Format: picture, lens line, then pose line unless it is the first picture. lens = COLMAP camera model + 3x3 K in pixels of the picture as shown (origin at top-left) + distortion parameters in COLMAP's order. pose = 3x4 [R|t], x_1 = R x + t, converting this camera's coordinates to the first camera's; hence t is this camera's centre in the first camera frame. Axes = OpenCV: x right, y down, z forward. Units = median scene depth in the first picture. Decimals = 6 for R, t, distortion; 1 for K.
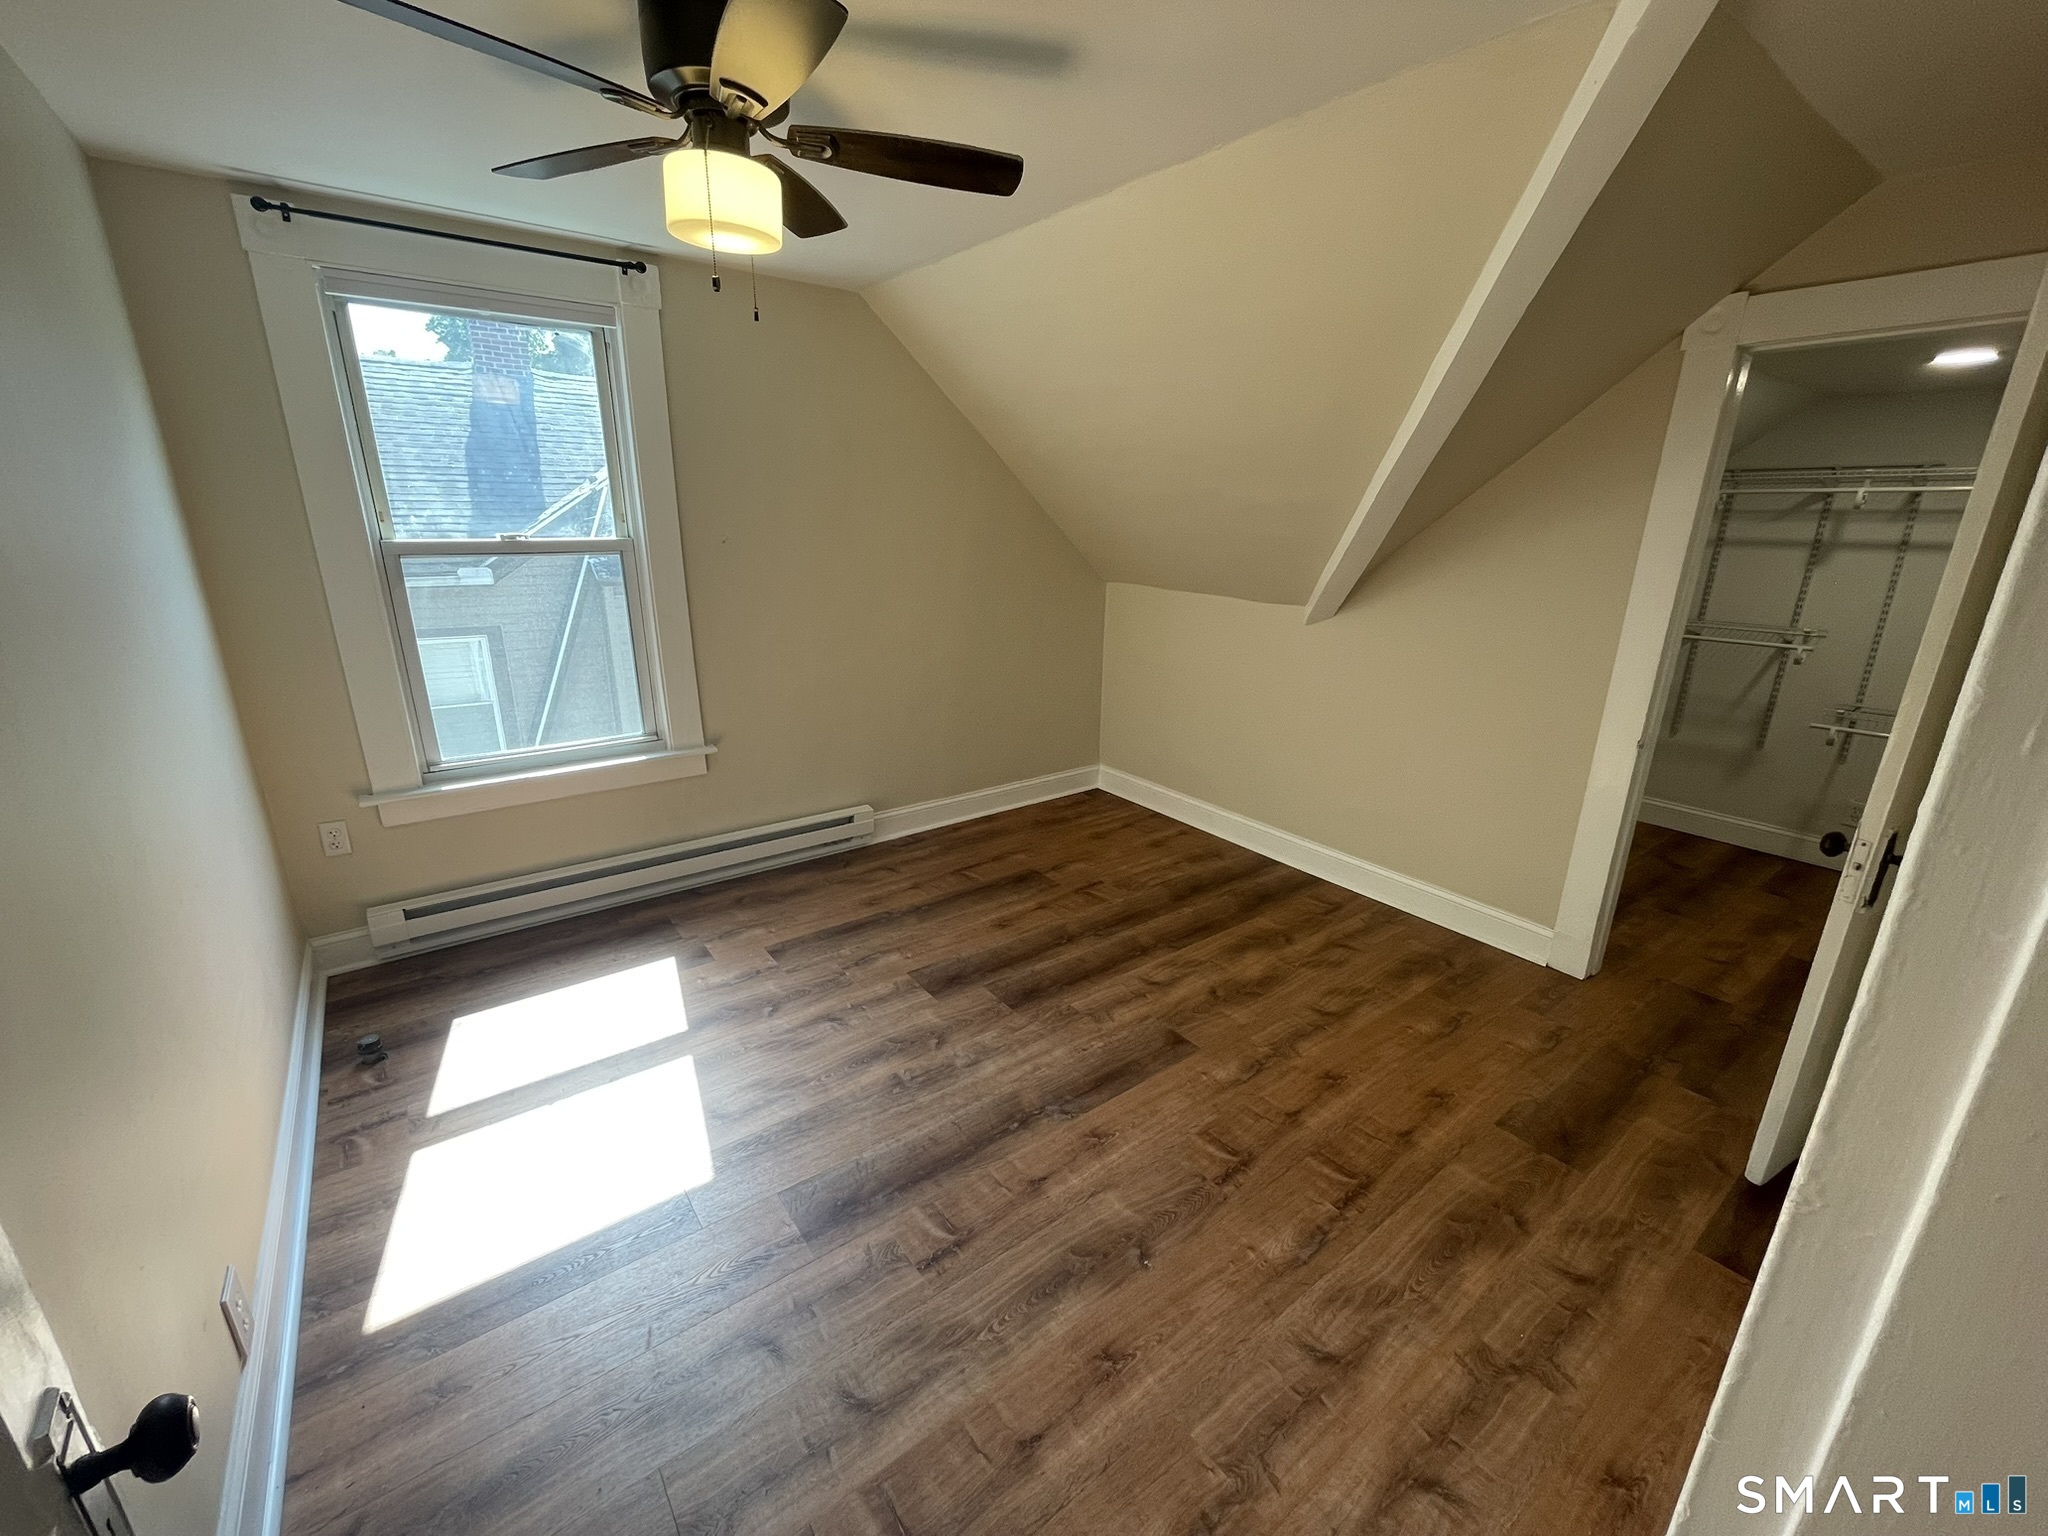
lens RADIAL K [[825.9, 0, 1024.0], [0, 825.9, 768.0], [0, 0, 1]] dist [-0.001936, -0.000589]
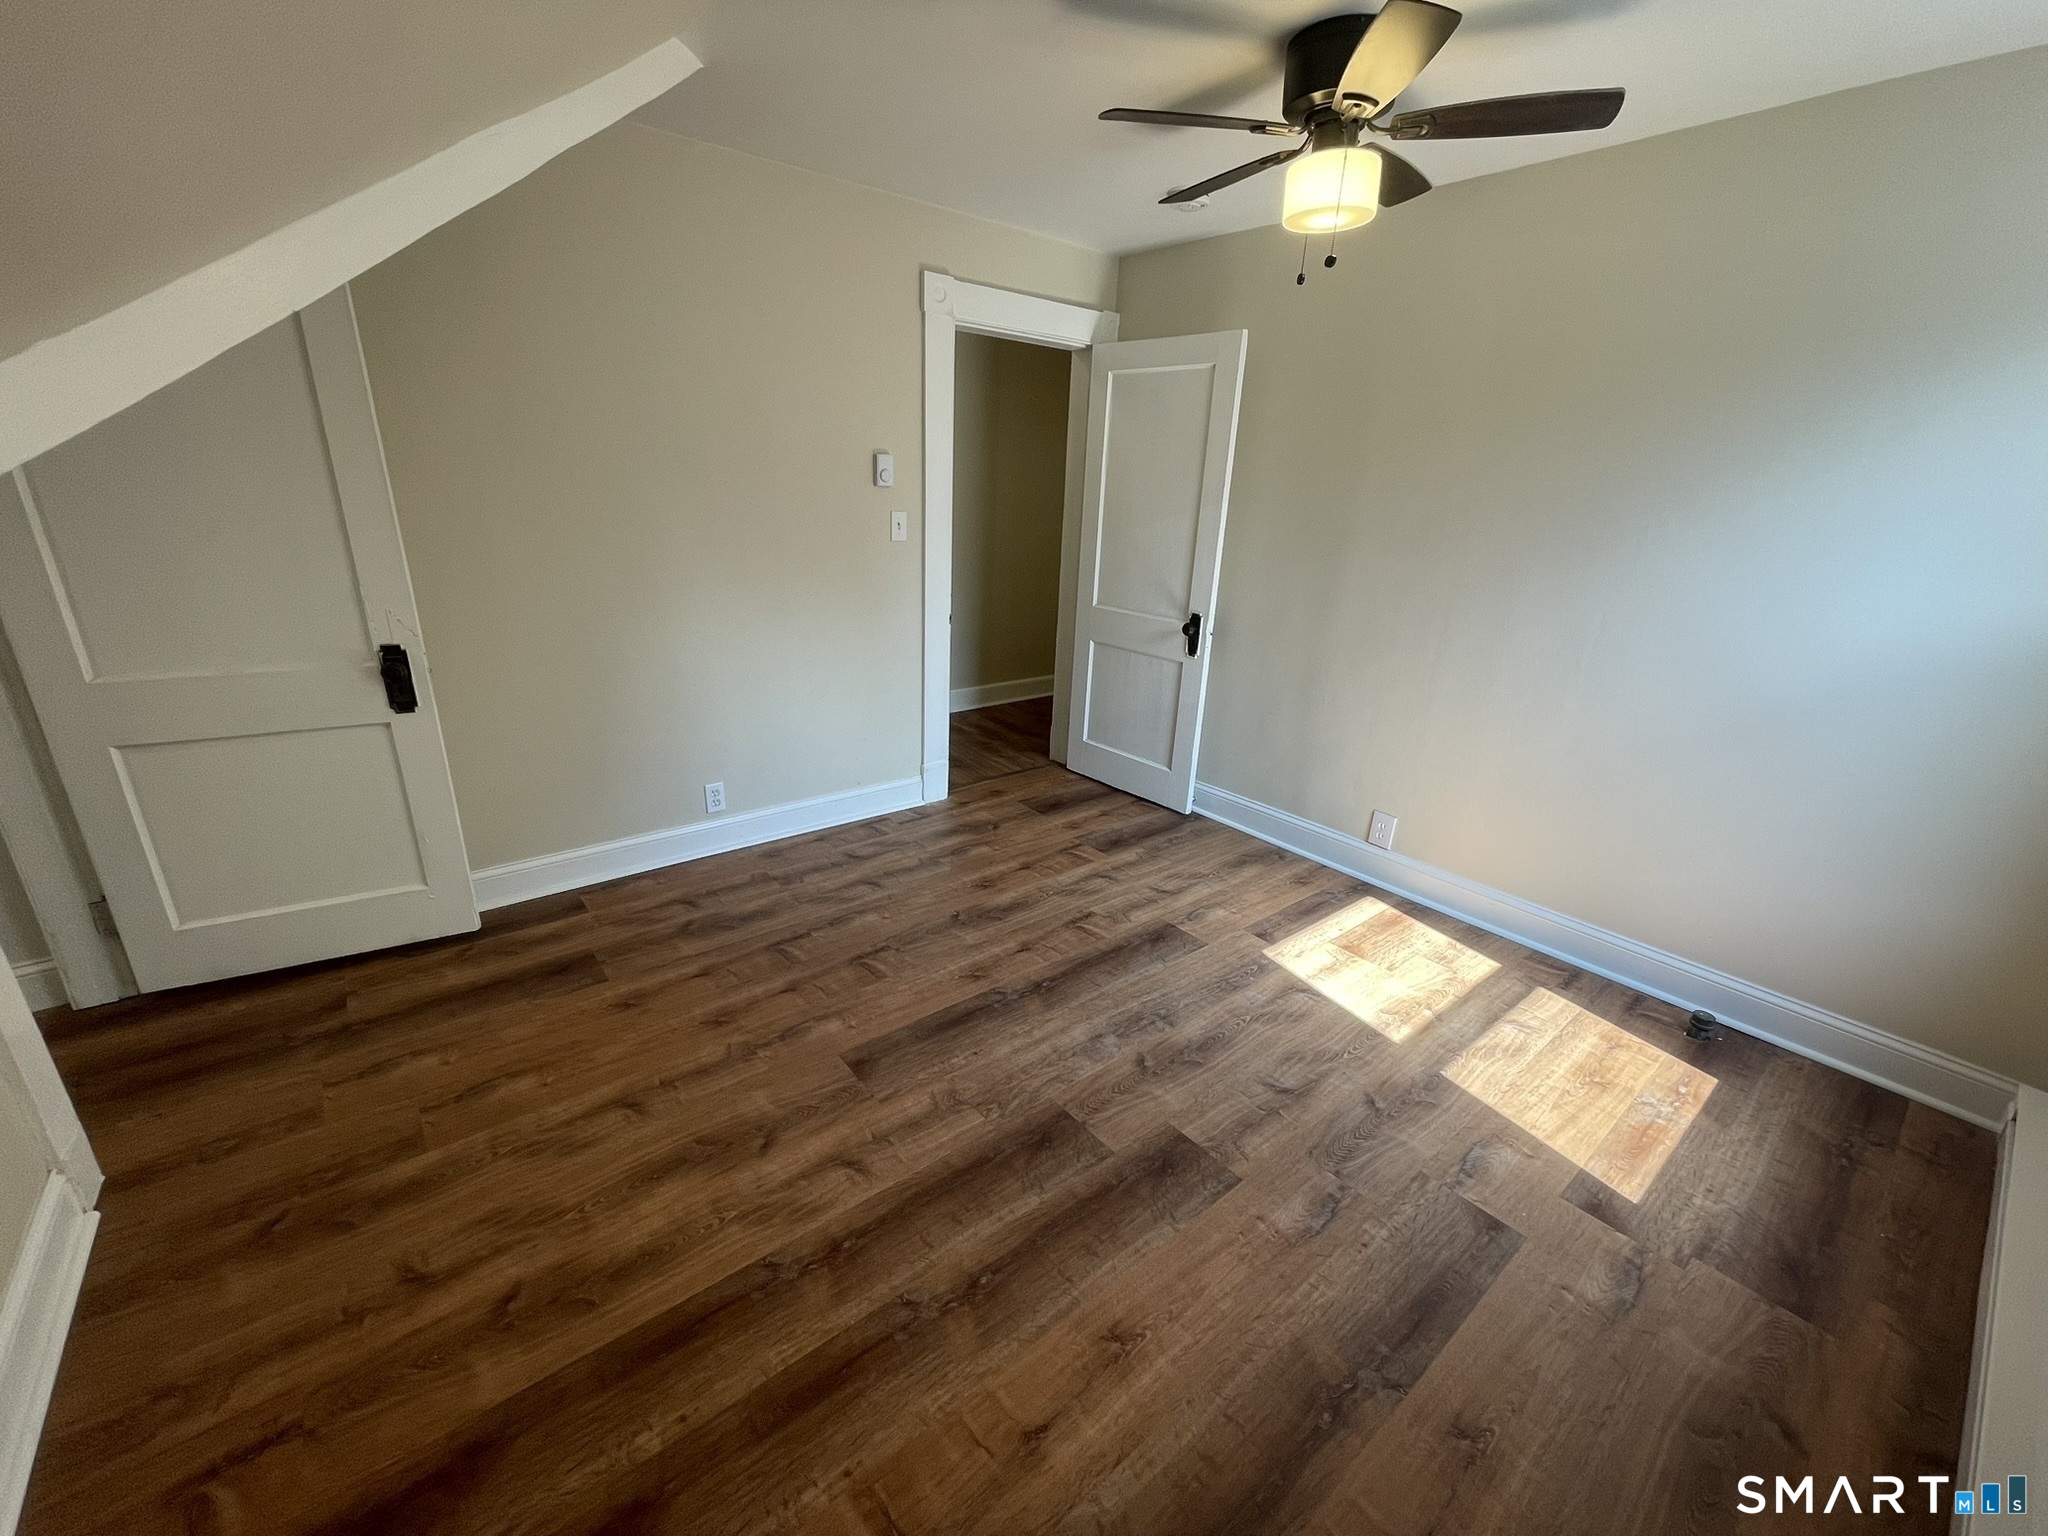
lens RADIAL K [[825.9, 0, 1024.0], [0, 825.9, 768.0], [0, 0, 1]] dist [-0.001936, -0.000589]
pose [[-0.997950, -0.037230, -0.052063, 0.075328], [-0.060878, 0.803255, 0.592517, -0.408504], [0.019761, 0.594471, -0.803874, 1.475285]]
